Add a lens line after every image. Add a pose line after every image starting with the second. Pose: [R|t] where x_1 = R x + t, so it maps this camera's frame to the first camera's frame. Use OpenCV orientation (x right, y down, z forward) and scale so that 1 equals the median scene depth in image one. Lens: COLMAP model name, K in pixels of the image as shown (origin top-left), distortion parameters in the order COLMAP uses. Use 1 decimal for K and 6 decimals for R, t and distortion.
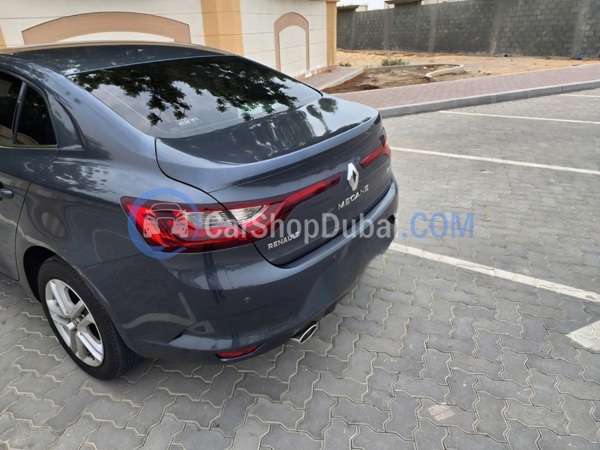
lens RADIAL K [[456.5, 0, 280.3], [0, 456.5, 224.3], [0, 0, 1]] dist [0.055319, -0.049759]
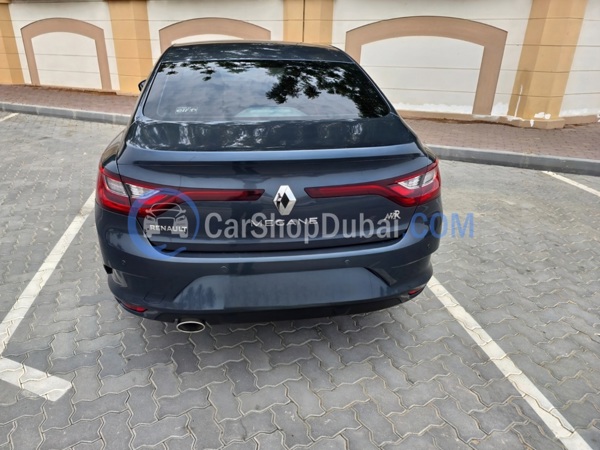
lens RADIAL K [[456.5, 0, 280.3], [0, 456.5, 224.3], [0, 0, 1]] dist [0.055319, -0.049759]
pose [[0.657411, 0.332380, -0.676265, 0.580623], [-0.335603, 0.932686, 0.132162, -0.130058], [0.674671, 0.140072, 0.724706, 0.243126]]
